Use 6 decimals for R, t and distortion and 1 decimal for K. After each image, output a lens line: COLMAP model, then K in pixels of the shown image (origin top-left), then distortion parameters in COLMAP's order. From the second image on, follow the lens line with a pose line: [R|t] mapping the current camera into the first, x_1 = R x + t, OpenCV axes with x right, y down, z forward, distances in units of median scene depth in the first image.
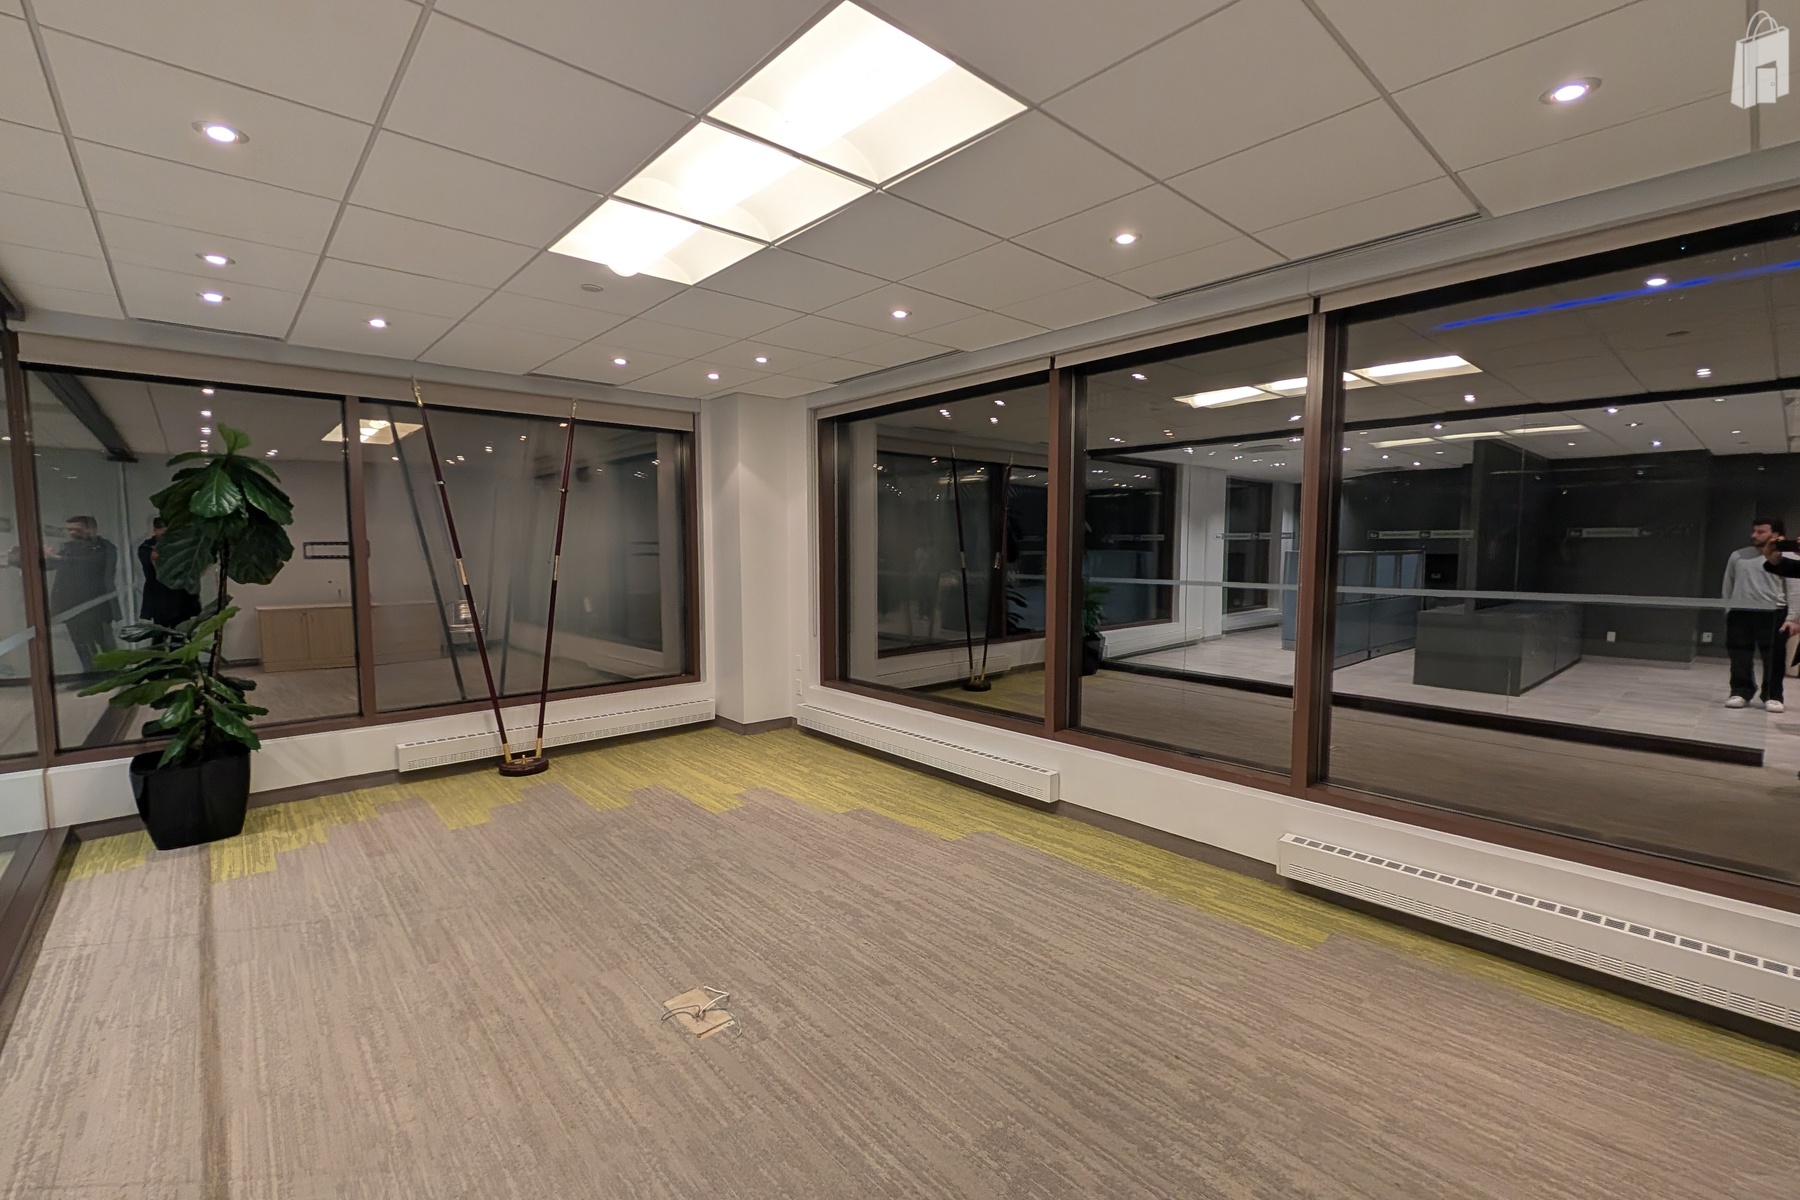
lens RADIAL K [[771.7, 0, 901.8], [0, 771.7, 604.1], [0, 0, 1]] dist [-0.001016, 0.000543]
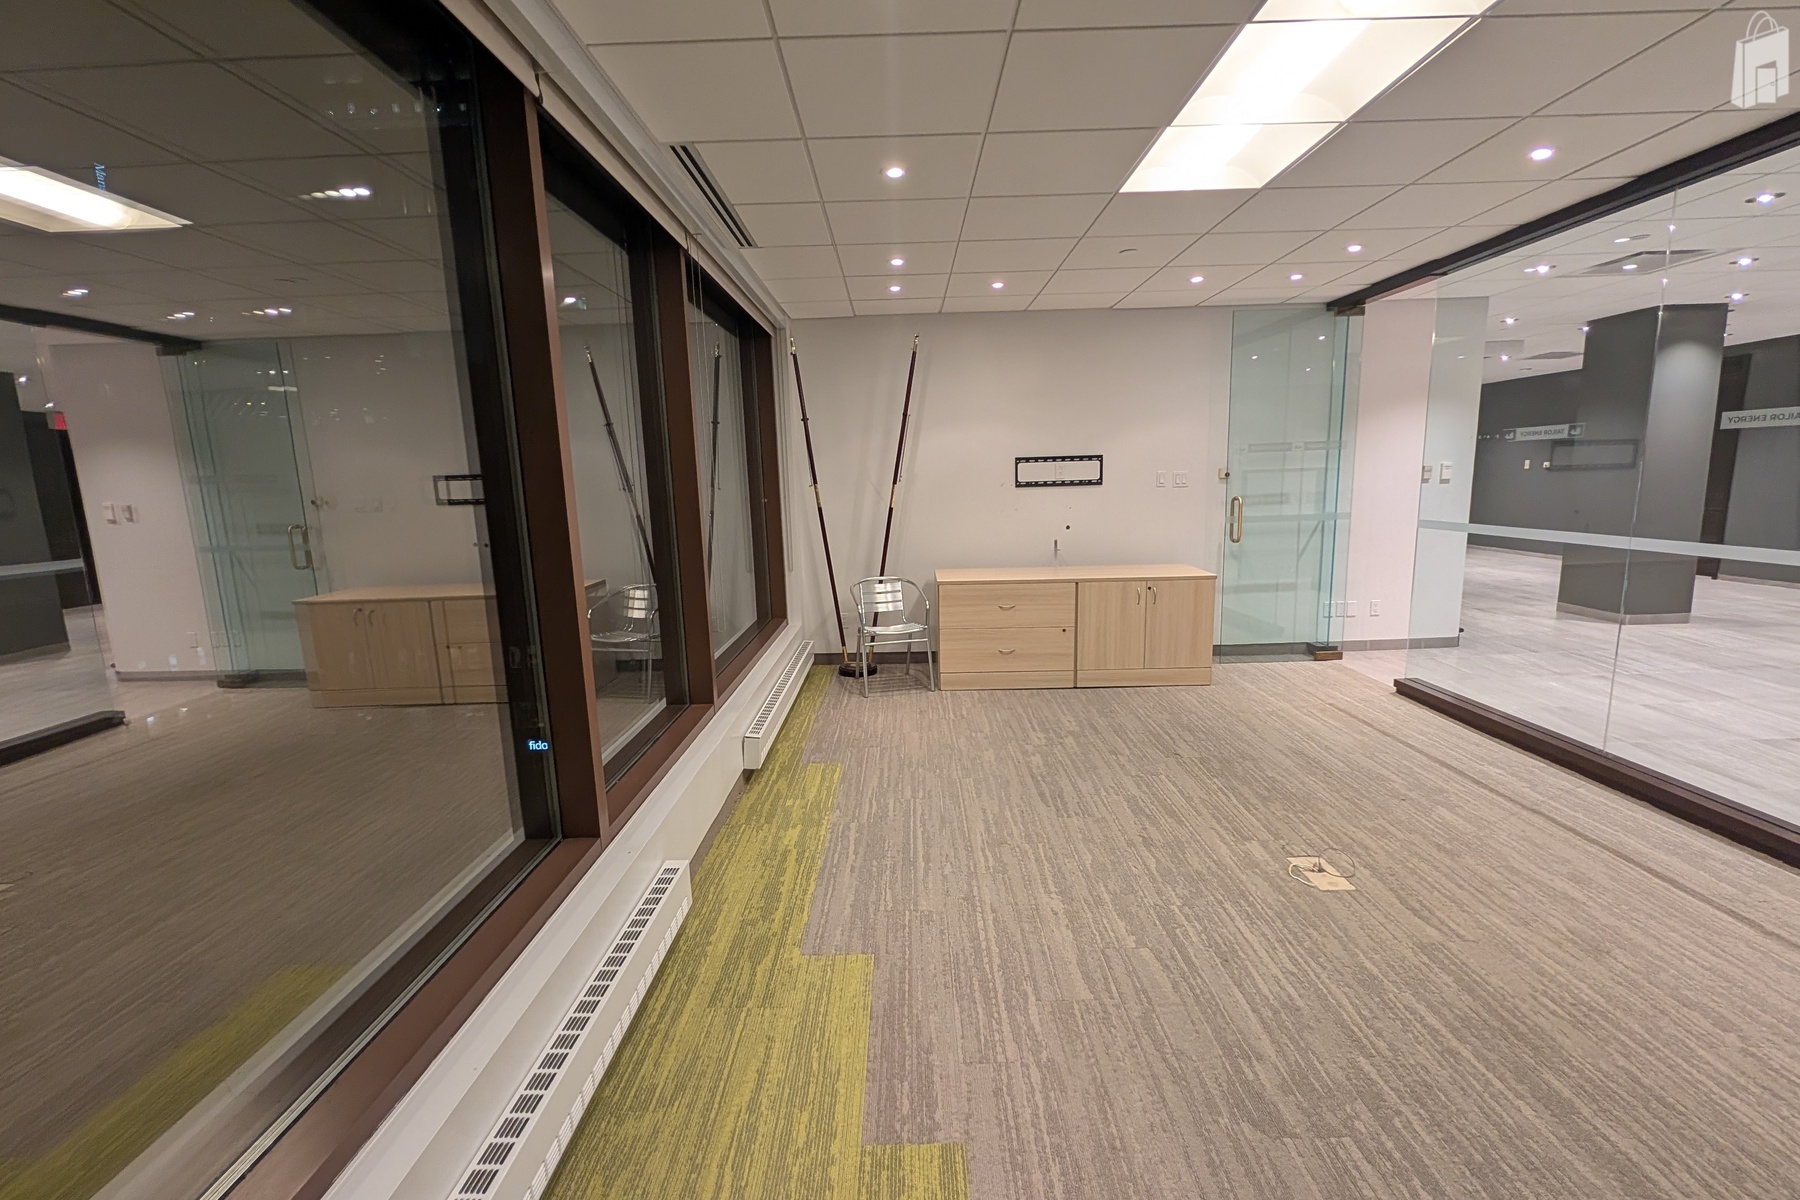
lens RADIAL K [[771.7, 0, 900.5], [0, 771.7, 602.4], [0, 0, 1]] dist [-0.001016, 0.000543]
pose [[-0.740334, -0.087218, 0.666557, -0.409251], [0.080731, 0.972836, 0.216960, -0.119631], [-0.667374, 0.214435, -0.713183, 1.653811]]
